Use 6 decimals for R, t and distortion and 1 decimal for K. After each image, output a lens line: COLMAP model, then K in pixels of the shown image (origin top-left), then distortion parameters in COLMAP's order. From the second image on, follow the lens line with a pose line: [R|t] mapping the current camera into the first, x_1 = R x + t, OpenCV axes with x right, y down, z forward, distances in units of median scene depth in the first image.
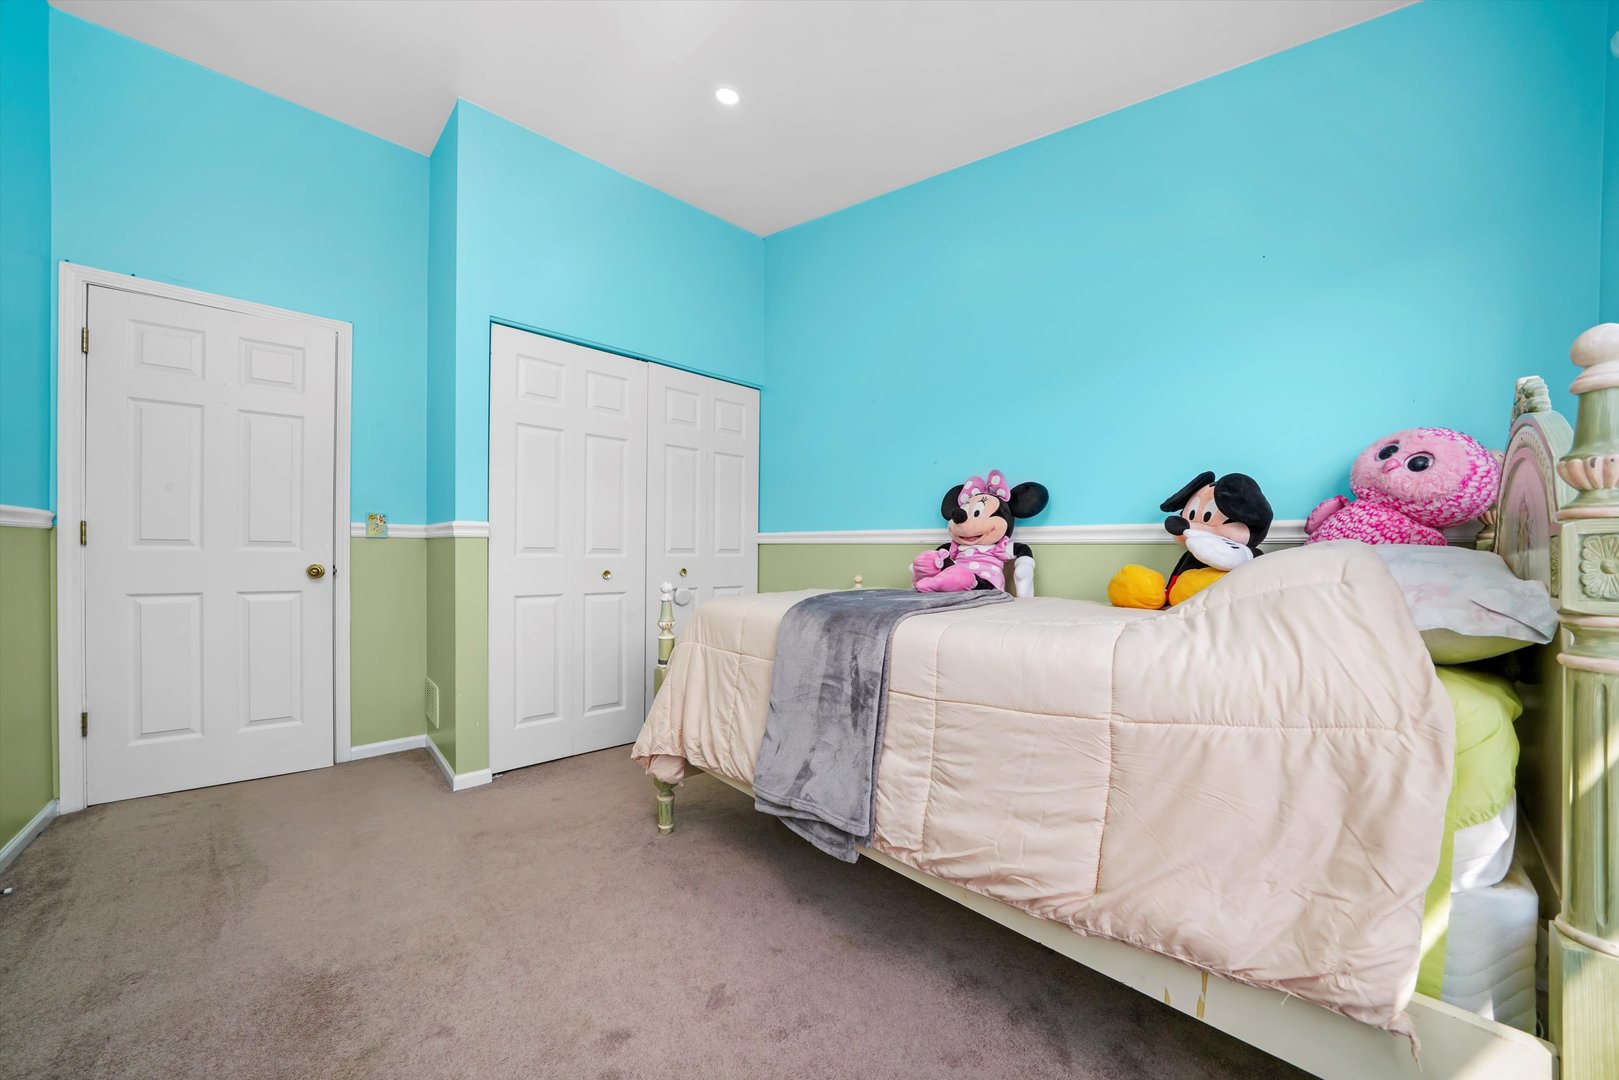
lens RADIAL K [[573.6, 0, 809.5], [0, 573.6, 540.0], [0, 0, 1]] dist [-0.000094, -0.000003]
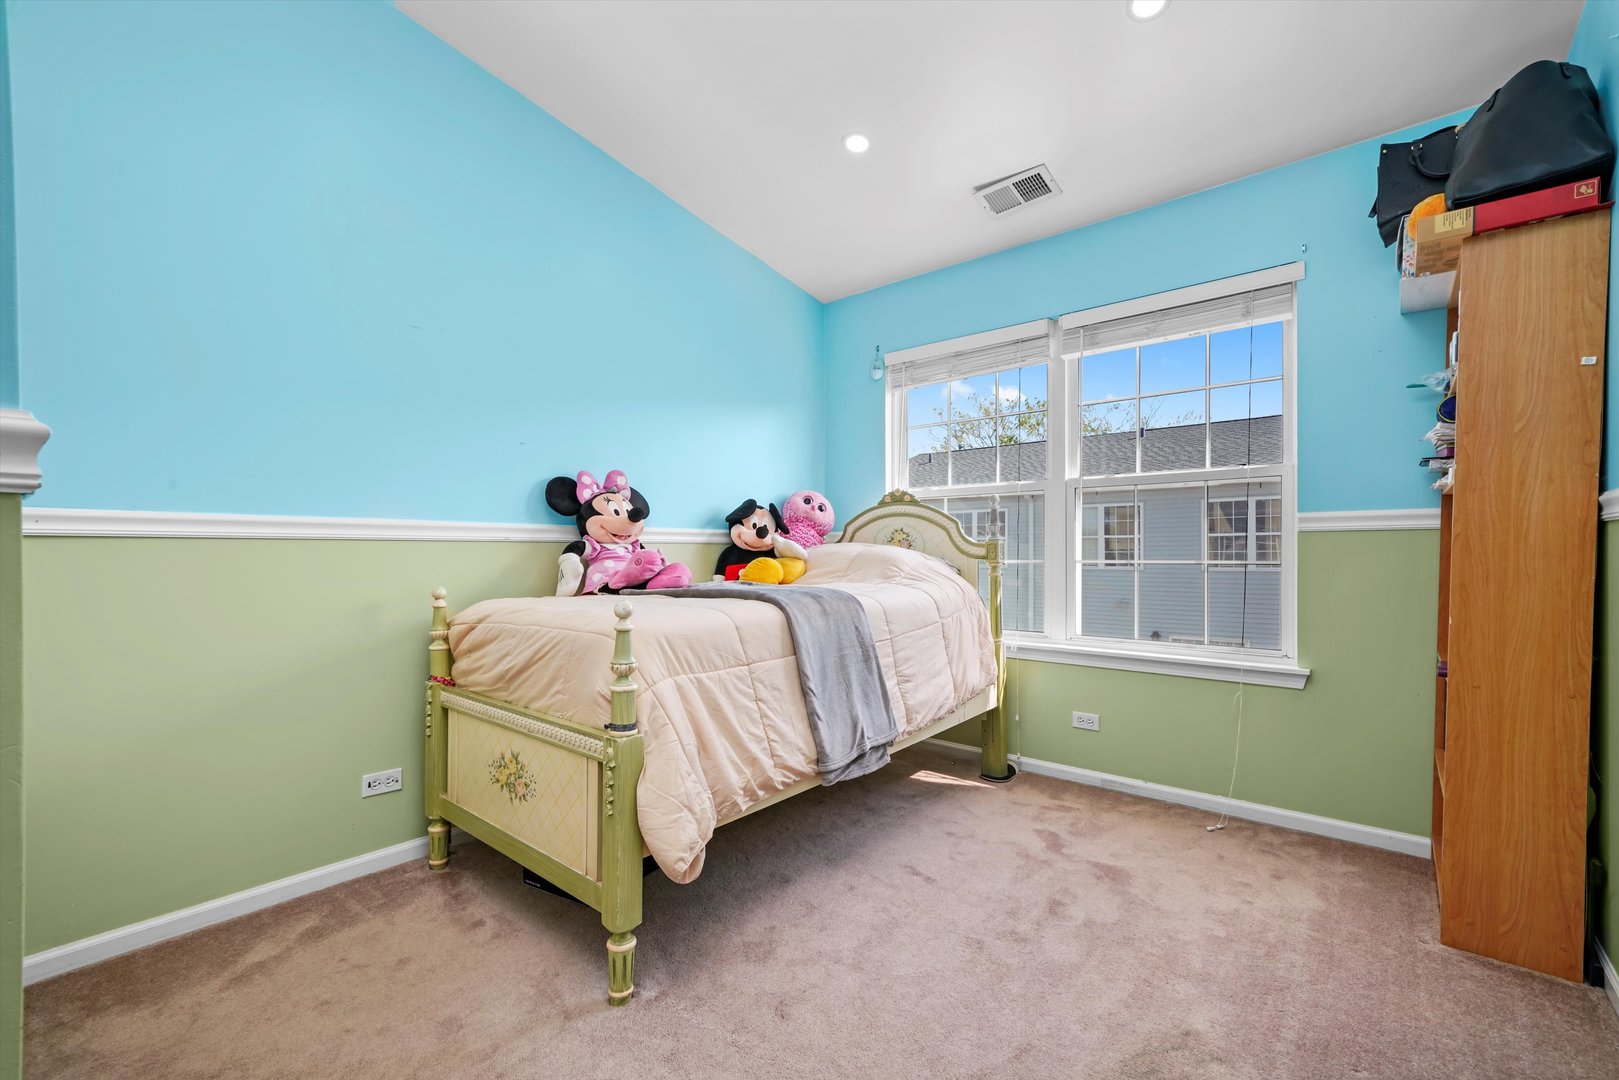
lens RADIAL K [[681.0, 0, 809.5], [0, 681.0, 540.0], [0, 0, 1]] dist [0.022772, 0.000083]
pose [[-0.121491, 0.008008, 0.992560, -1.568707], [-0.016091, 0.999820, -0.010036, 0.017137], [-0.992462, -0.017190, -0.121340, 1.362560]]
